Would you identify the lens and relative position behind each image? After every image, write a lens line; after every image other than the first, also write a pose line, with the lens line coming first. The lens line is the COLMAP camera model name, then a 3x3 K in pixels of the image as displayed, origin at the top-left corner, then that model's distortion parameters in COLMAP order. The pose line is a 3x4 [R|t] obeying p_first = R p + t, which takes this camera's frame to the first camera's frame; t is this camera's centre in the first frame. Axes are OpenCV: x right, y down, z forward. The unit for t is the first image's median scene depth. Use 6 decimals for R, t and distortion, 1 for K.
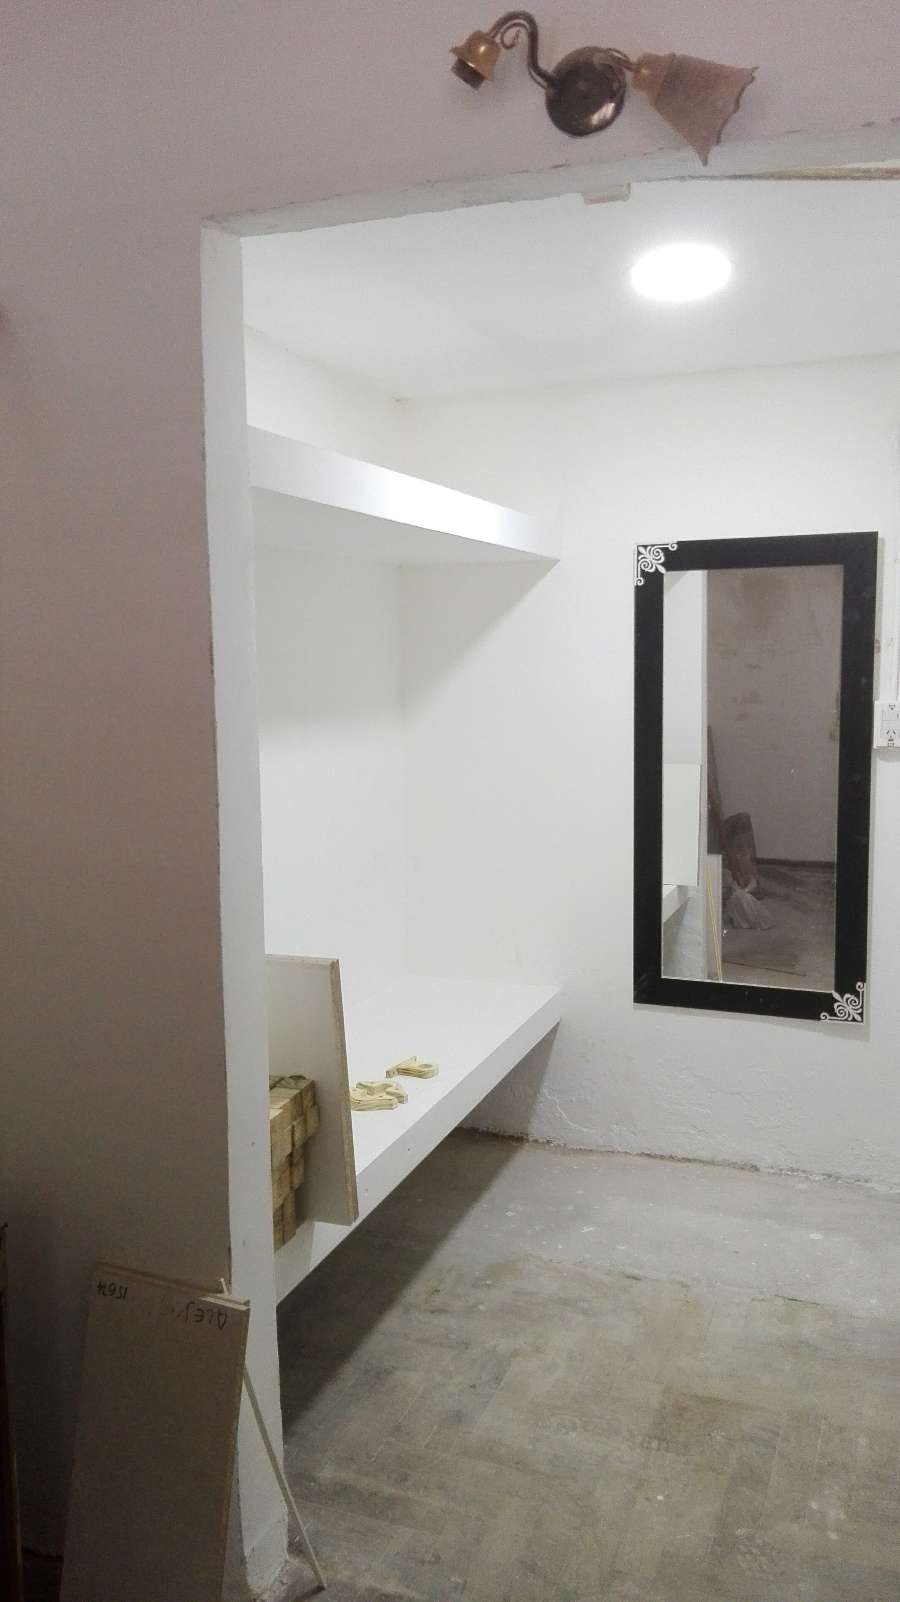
lens RADIAL K [[1266.1, 0, 450.0], [0, 1266.1, 801.0], [0, 0, 1]] dist [0.116783, -0.244287]
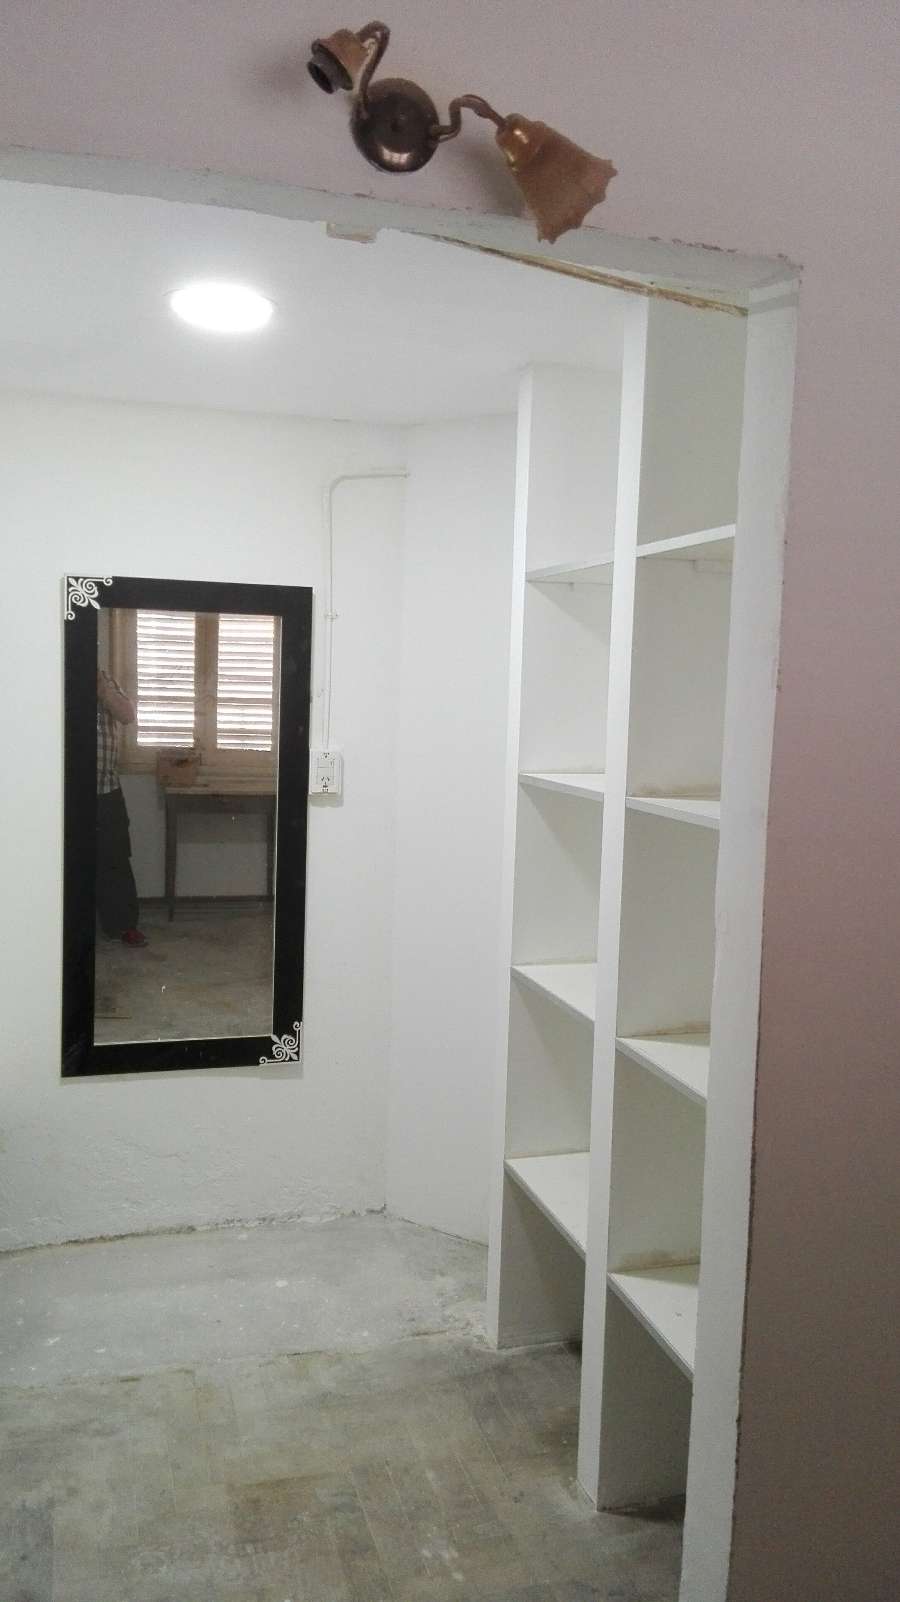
lens RADIAL K [[1266.1, 0, 450.0], [0, 1266.1, 801.0], [0, 0, 1]] dist [0.116783, -0.244287]
pose [[0.794620, -0.019606, 0.606790, -0.205025], [0.032112, 0.999437, -0.009759, -0.022535], [-0.606257, 0.027240, 0.794802, 0.112650]]
